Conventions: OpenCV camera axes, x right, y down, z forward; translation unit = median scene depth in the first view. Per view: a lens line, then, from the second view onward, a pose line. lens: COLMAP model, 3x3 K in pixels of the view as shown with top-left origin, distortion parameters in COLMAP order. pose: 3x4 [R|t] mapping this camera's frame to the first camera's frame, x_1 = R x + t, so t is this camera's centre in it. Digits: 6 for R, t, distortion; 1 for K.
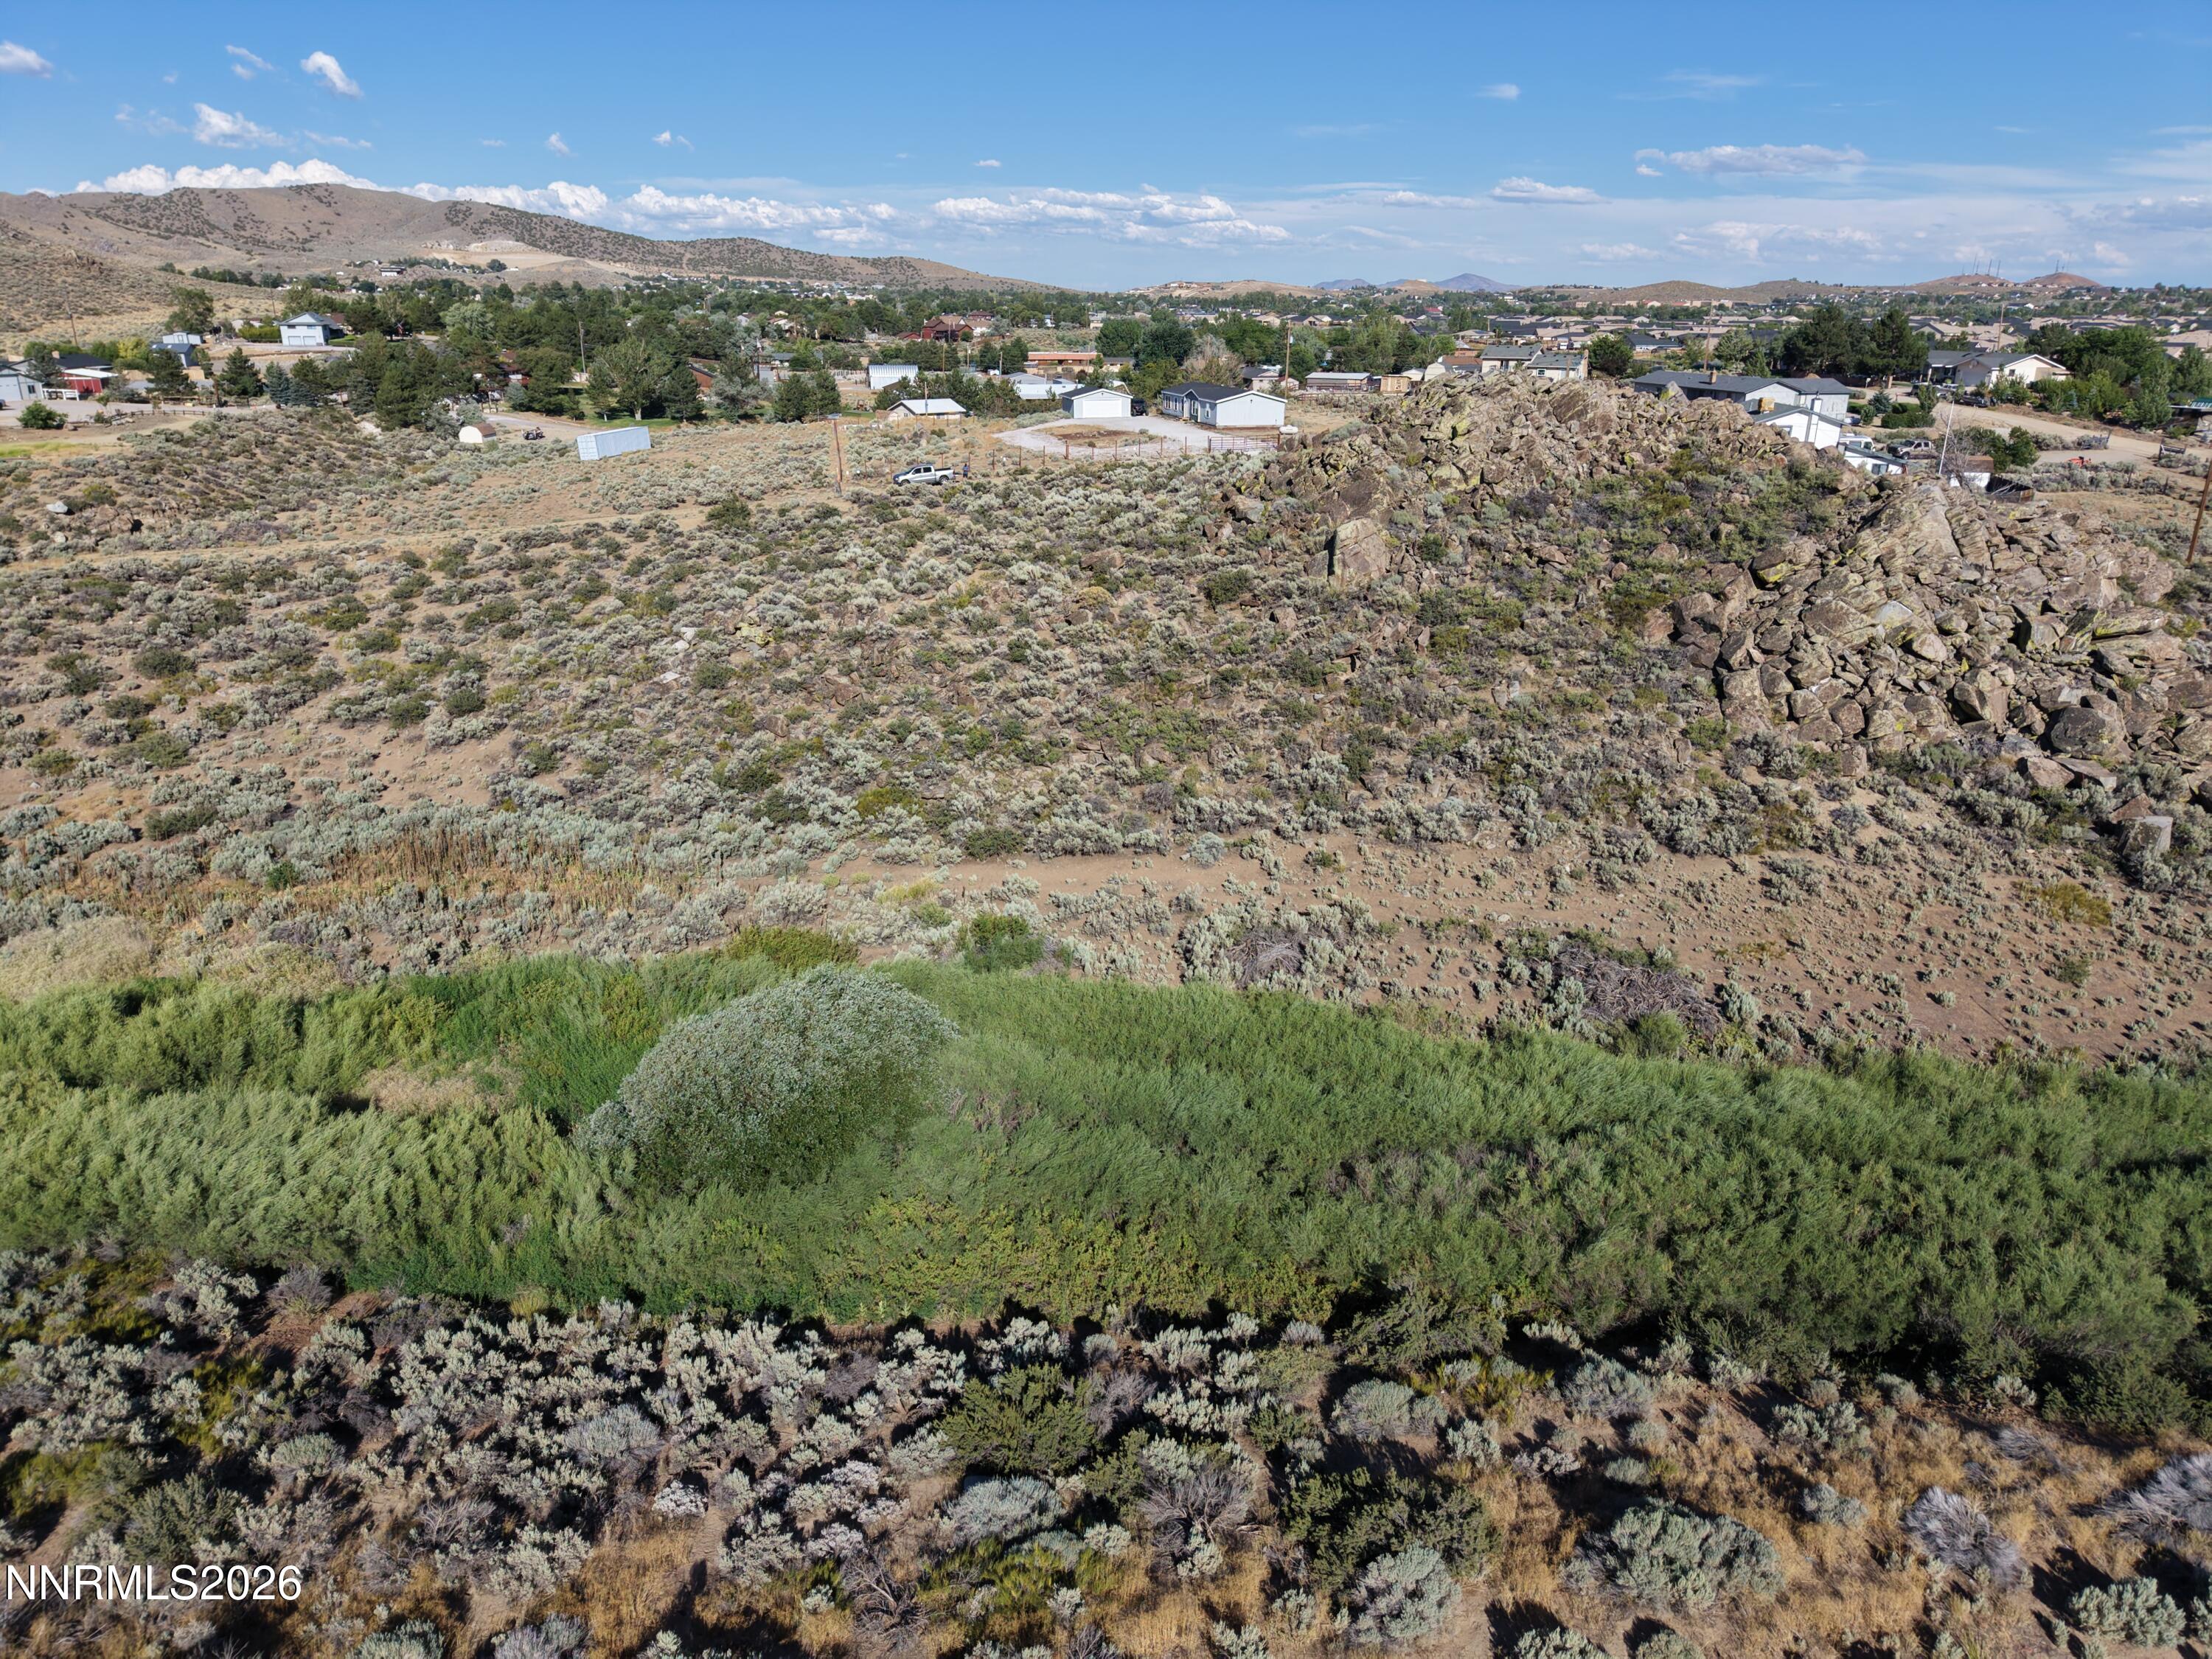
lens RADIAL K [[1478.6, 0, 1103.7], [0, 1478.6, 835.6], [0, 0, 1]] dist [0.014645, -0.012272]
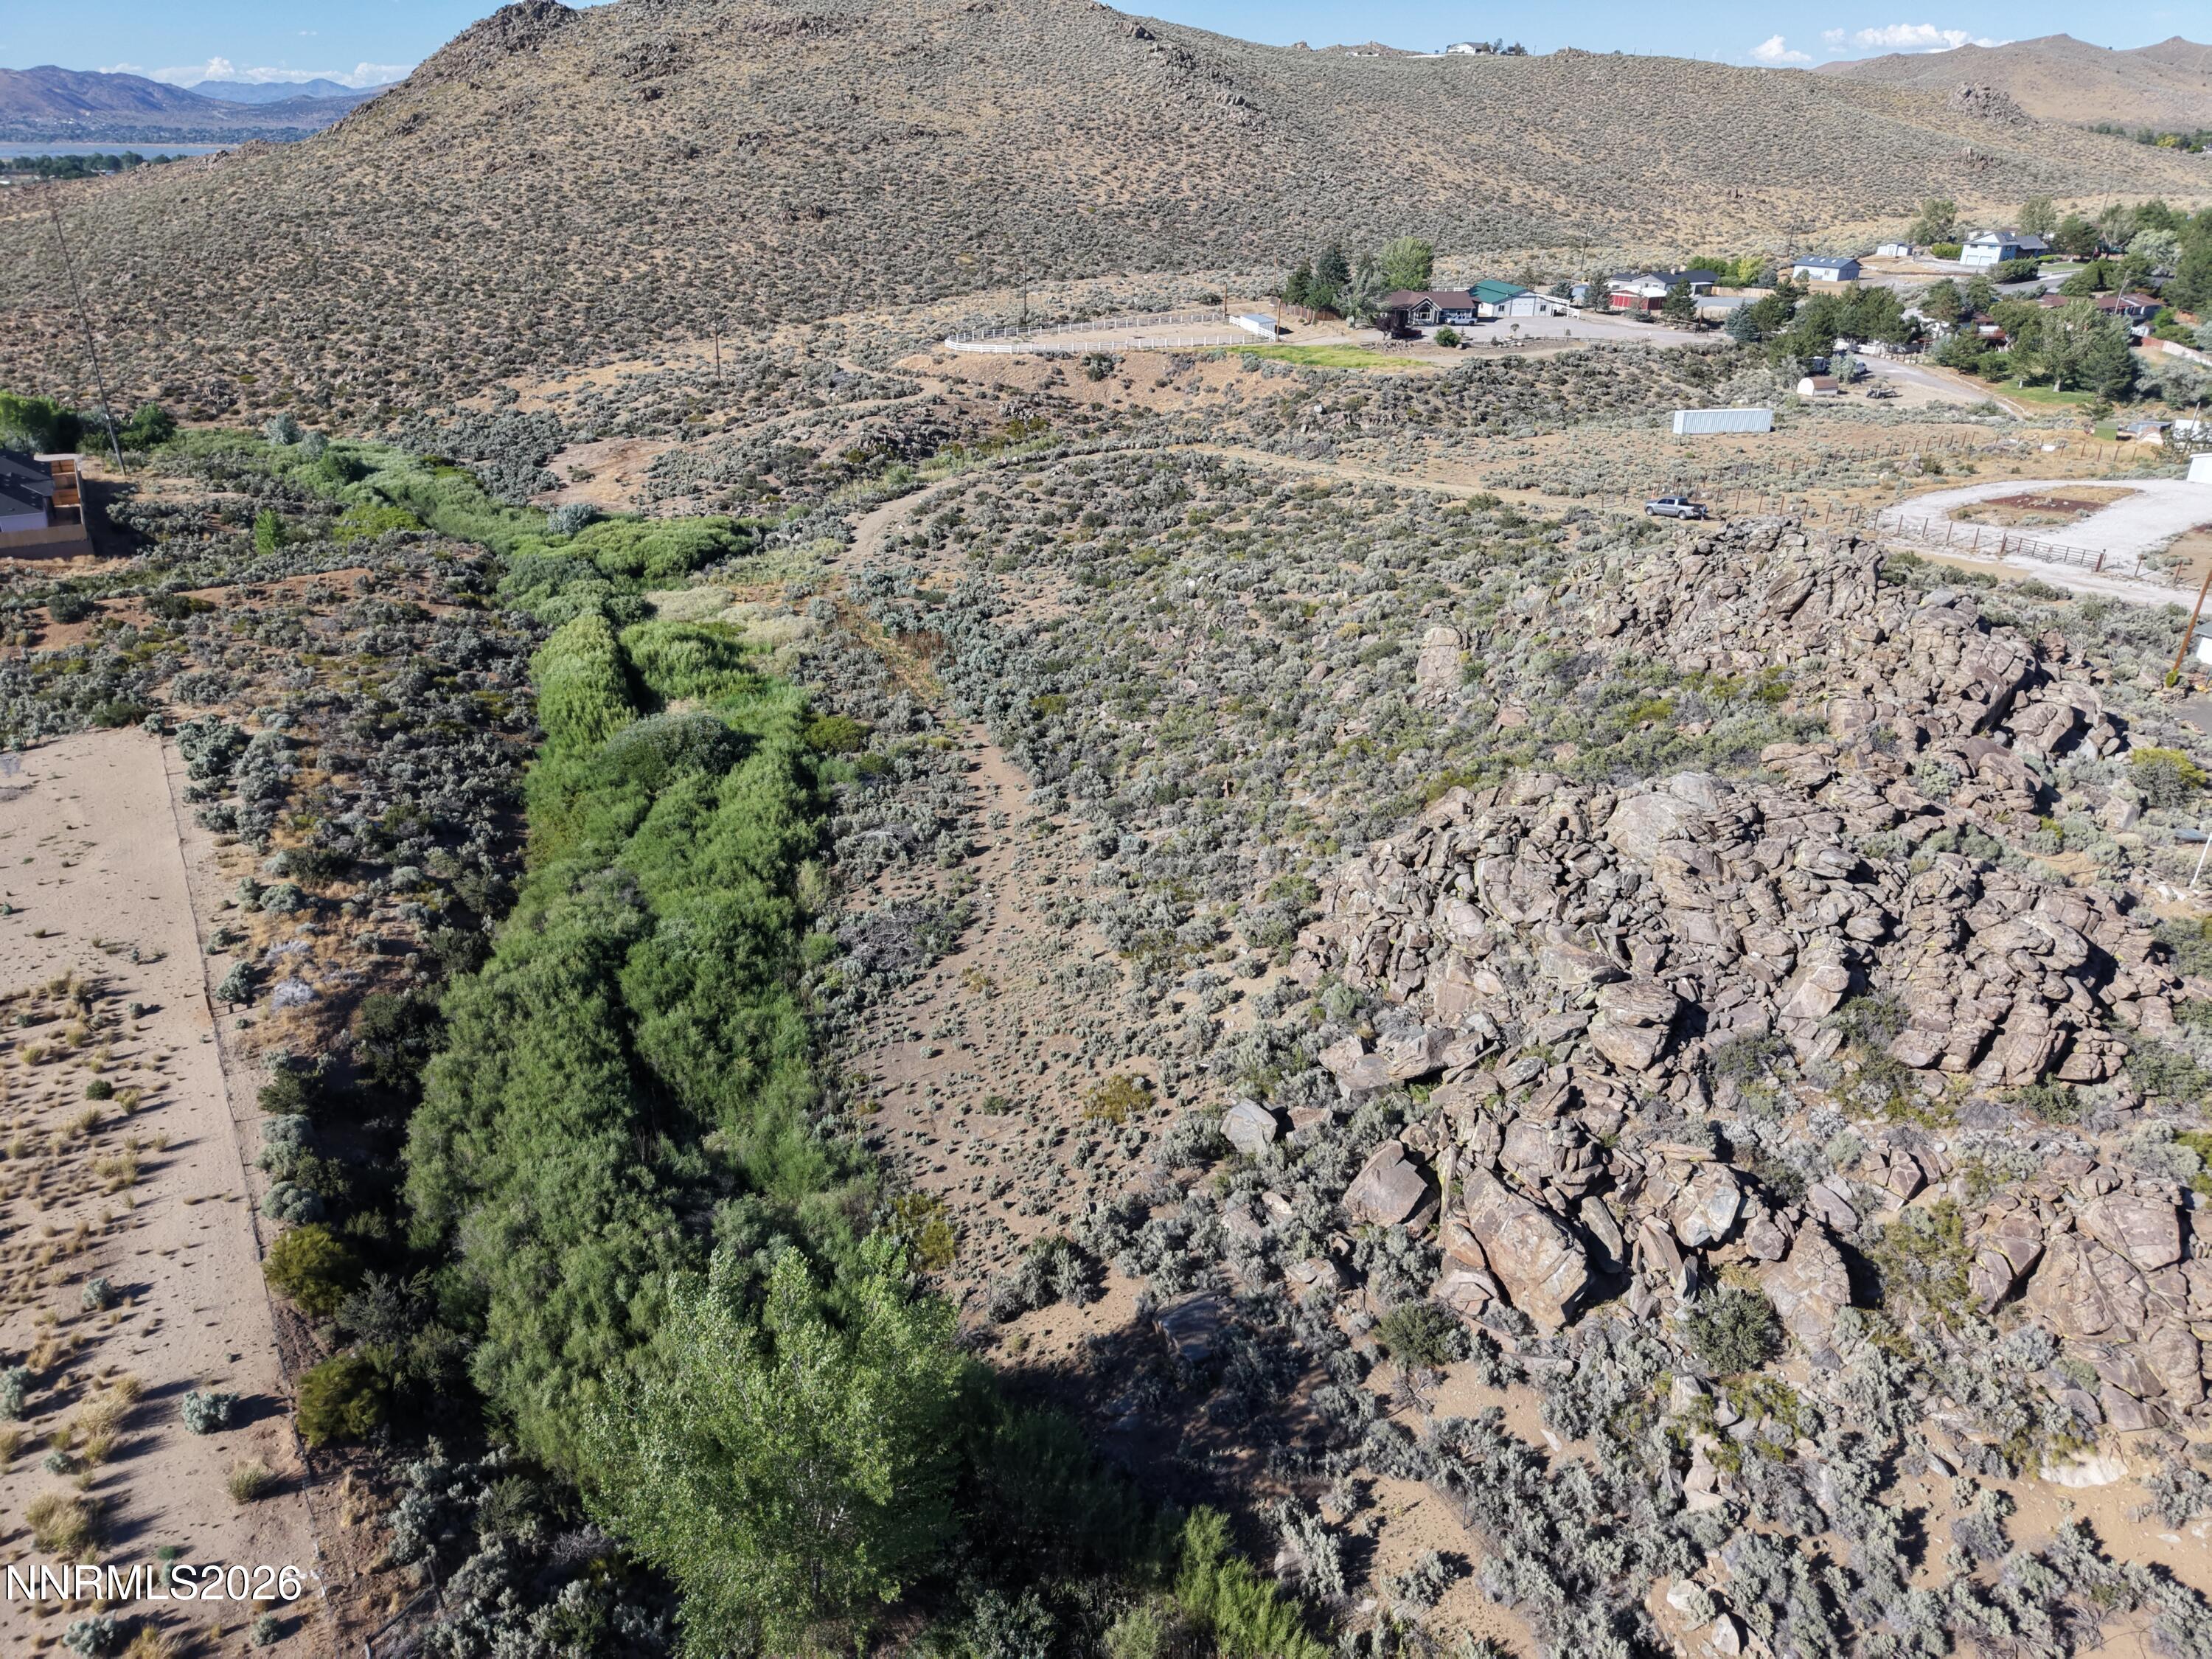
lens RADIAL K [[1478.6, 0, 1103.7], [0, 1478.6, 835.6], [0, 0, 1]] dist [0.014645, -0.012272]
pose [[0.350120, 0.397860, -0.848012, 1.026442], [-0.322257, 0.901213, 0.289769, -0.301680], [0.879526, 0.171824, 0.443746, 0.335161]]
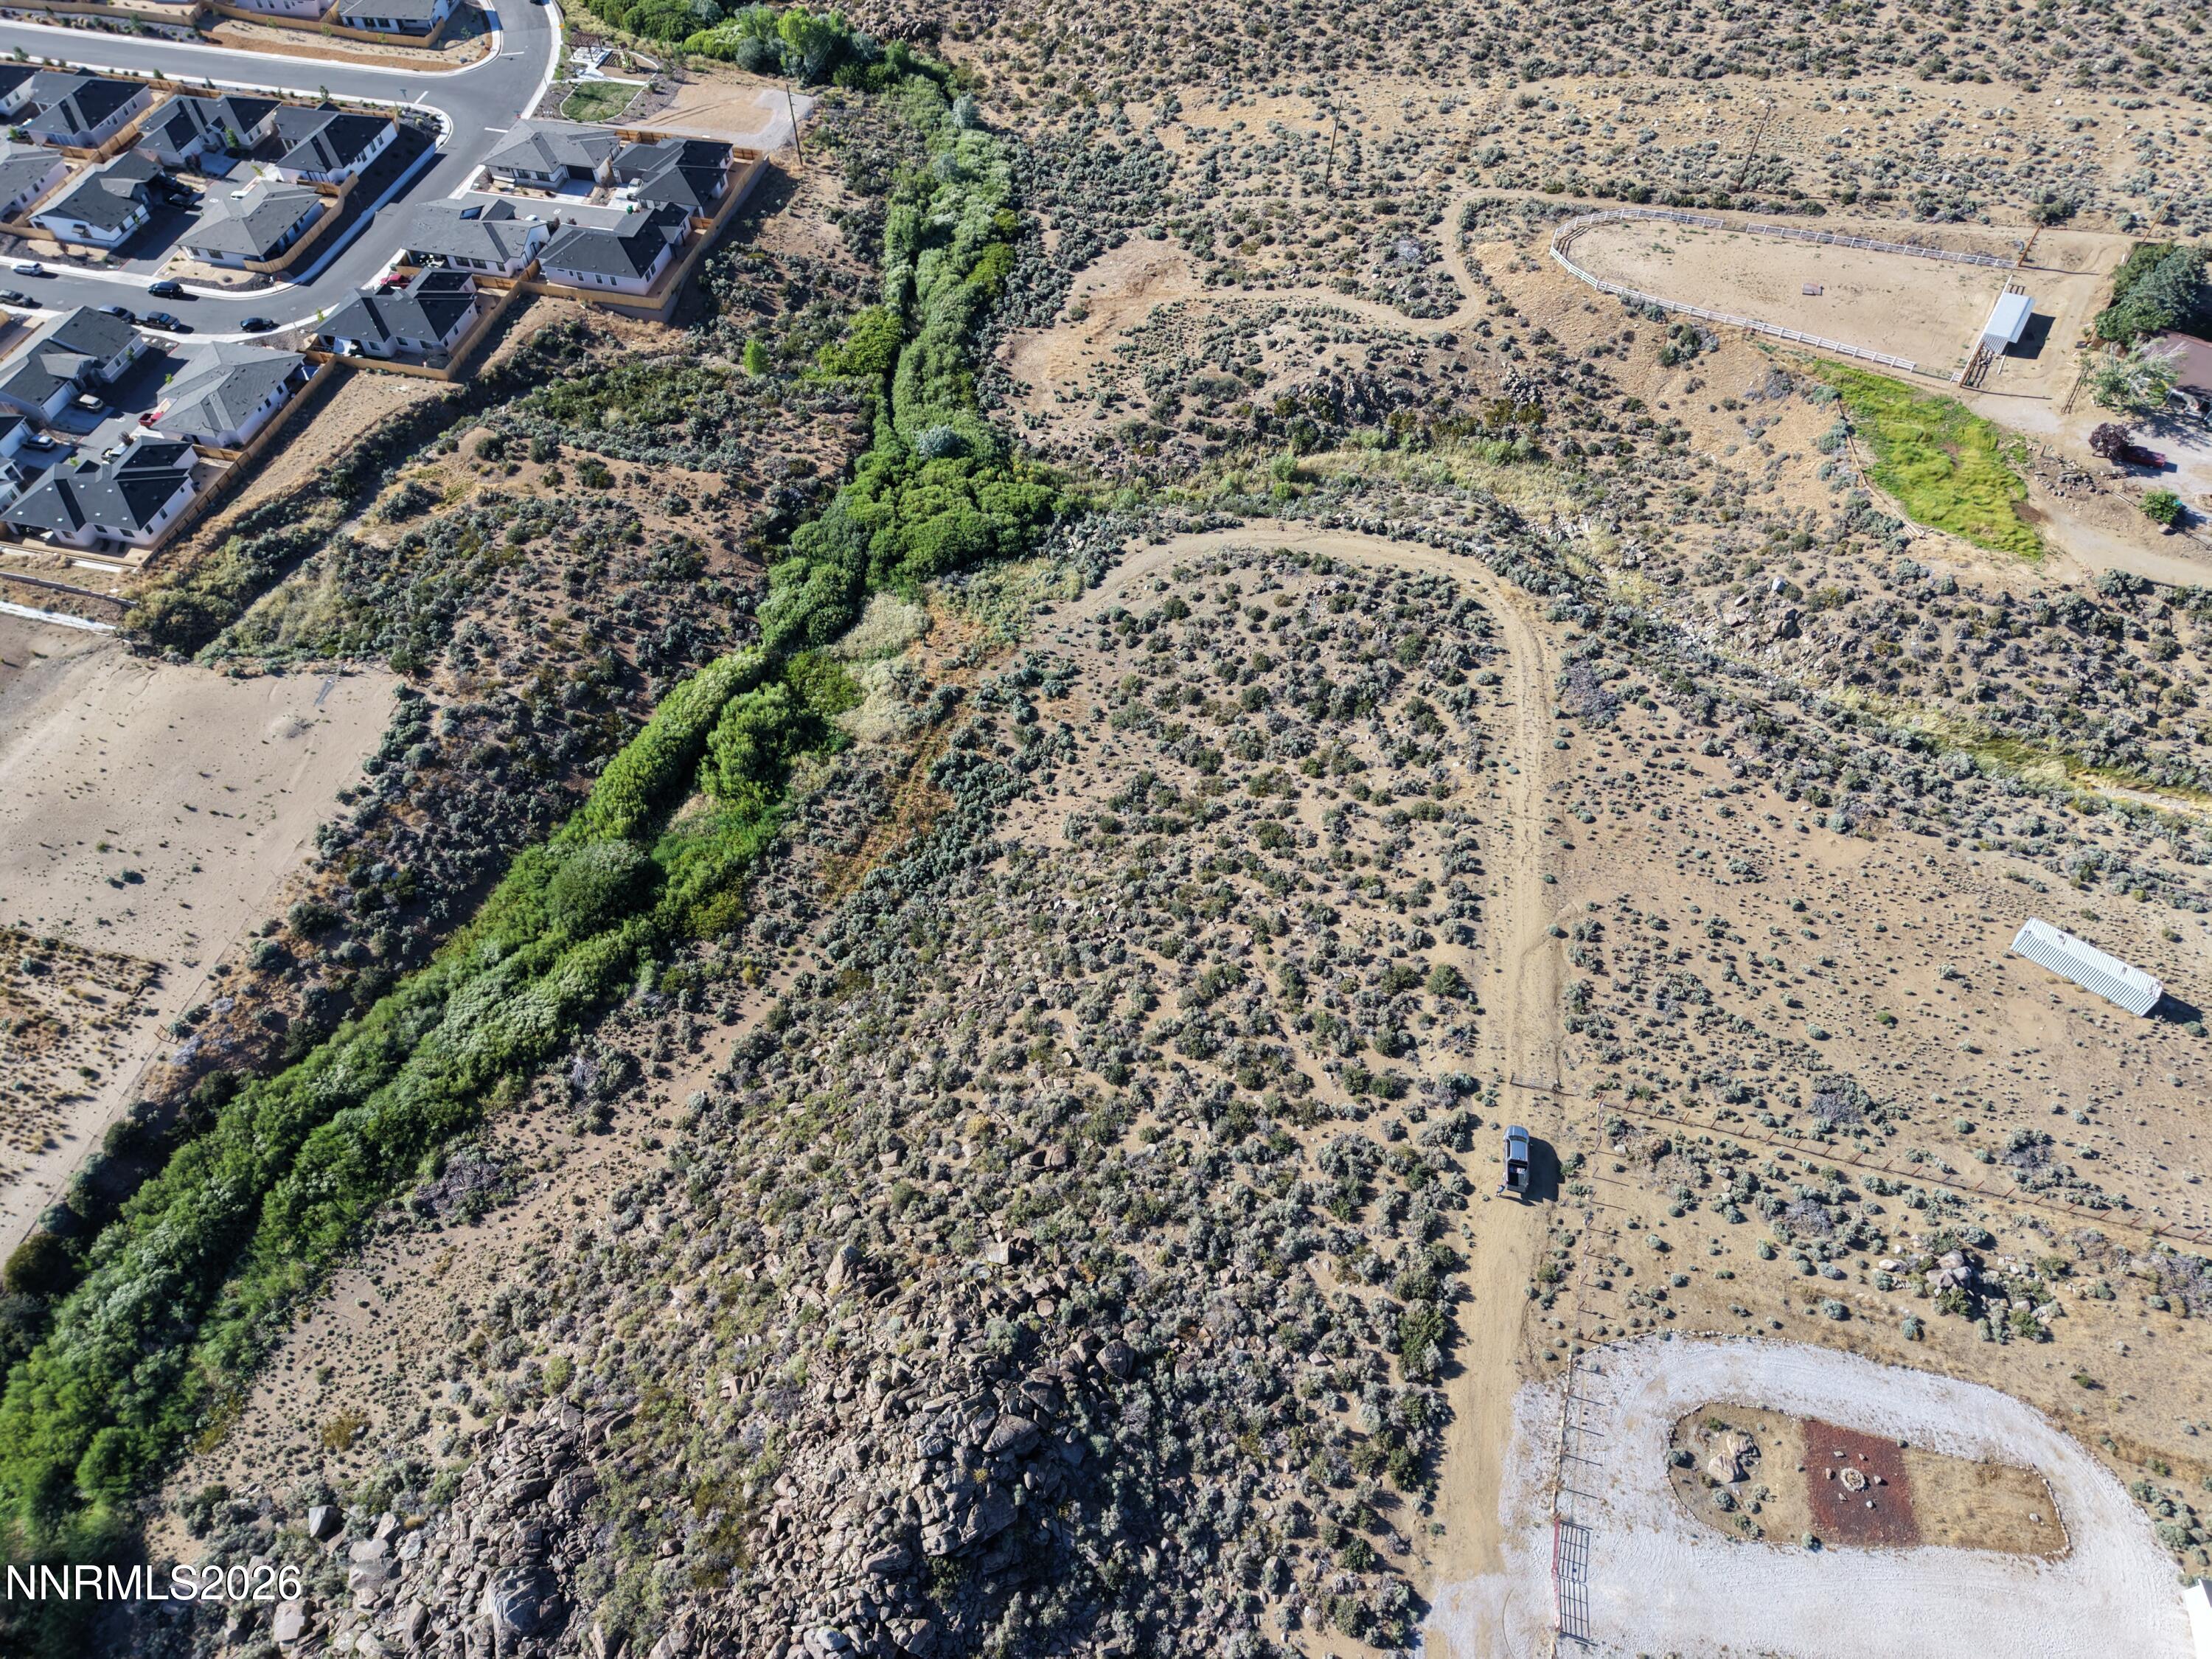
lens RADIAL K [[1478.6, 0, 1103.7], [0, 1478.6, 835.6], [0, 0, 1]] dist [0.014645, -0.012272]
pose [[-0.427425, 0.717453, -0.550062, 0.507321], [-0.306858, 0.457186, 0.834757, -1.478482], [0.850380, 0.525587, 0.024744, 0.952183]]
